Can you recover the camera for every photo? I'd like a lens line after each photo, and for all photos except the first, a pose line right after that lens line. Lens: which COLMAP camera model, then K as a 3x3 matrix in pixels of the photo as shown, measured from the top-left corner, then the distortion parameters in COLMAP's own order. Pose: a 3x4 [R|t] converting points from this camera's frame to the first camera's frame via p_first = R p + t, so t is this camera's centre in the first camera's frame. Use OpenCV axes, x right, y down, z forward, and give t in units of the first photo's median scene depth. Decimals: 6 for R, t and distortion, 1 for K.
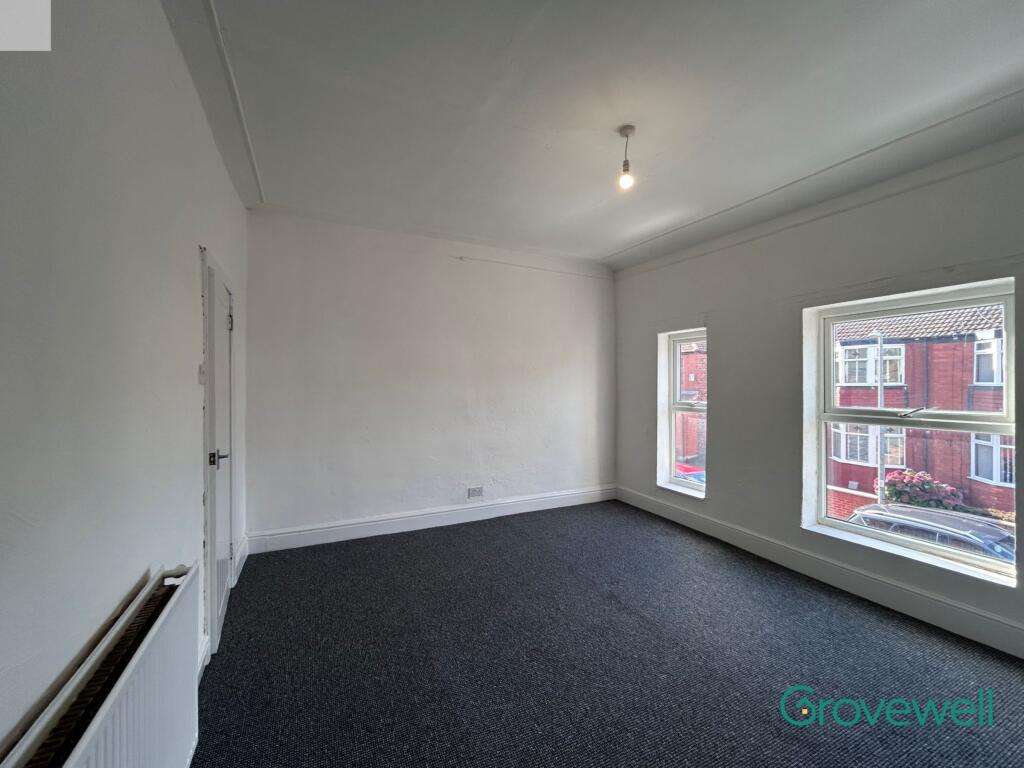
lens RADIAL K [[414.3, 0, 512.0], [0, 414.3, 384.0], [0, 0, 1]] dist [-0.011148, -0.000050]
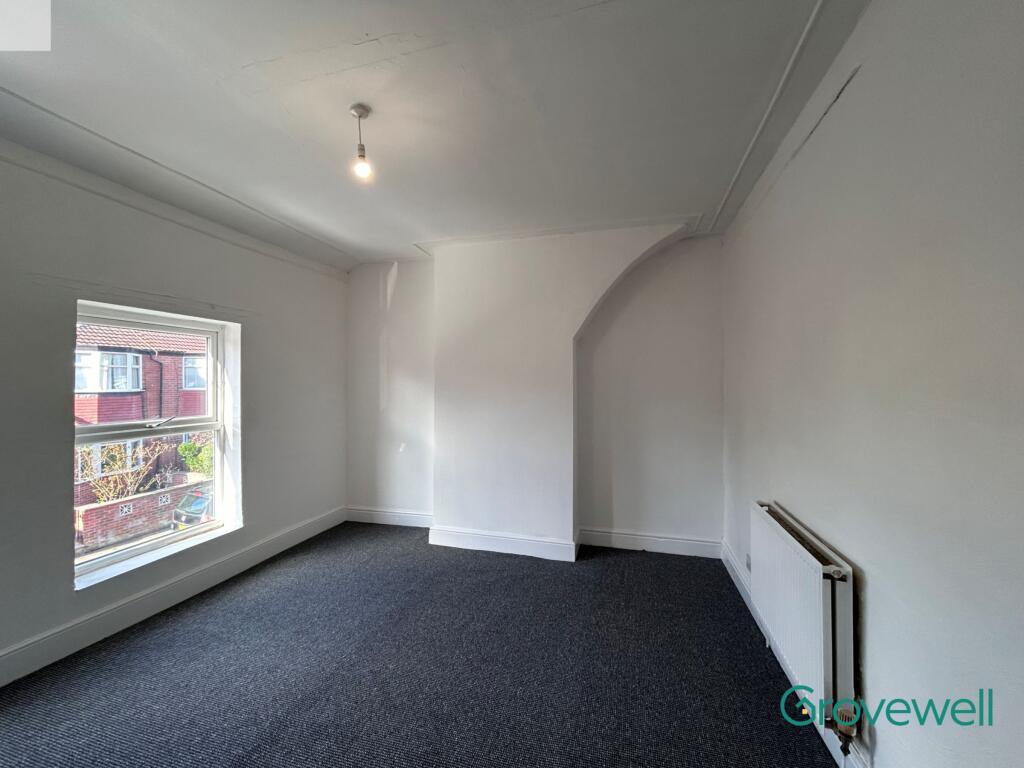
lens RADIAL K [[414.5, 0, 511.6], [0, 414.5, 381.5], [0, 0, 1]] dist [-0.000571, 0.000344]
pose [[-0.743257, 0.013088, 0.668878, -0.272744], [0.010935, 0.999913, -0.007414, -0.011687], [-0.668916, 0.001803, -0.743335, 0.711619]]
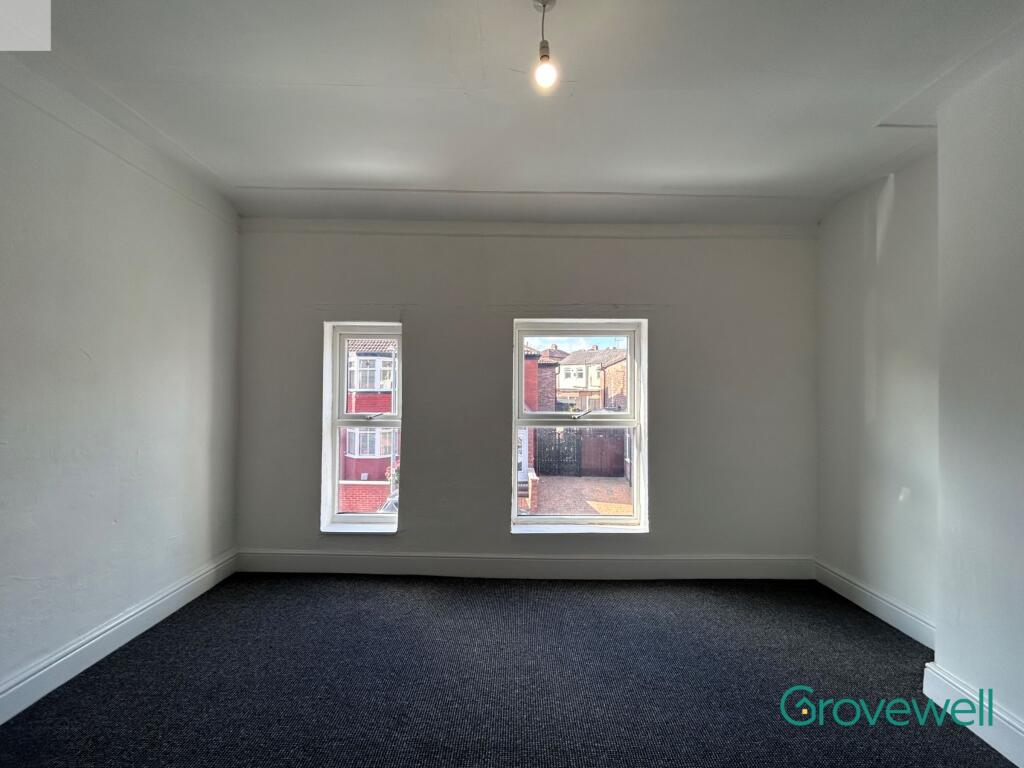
lens RADIAL K [[414.8, 0, 511.2], [0, 414.8, 382.4], [0, 0, 1]] dist [-0.002853, -0.000052]
pose [[0.440311, 0.017857, 0.897668, -0.153406], [-0.004067, 0.999832, -0.017895, -0.003527], [-0.897836, 0.004228, 0.440309, 0.376815]]
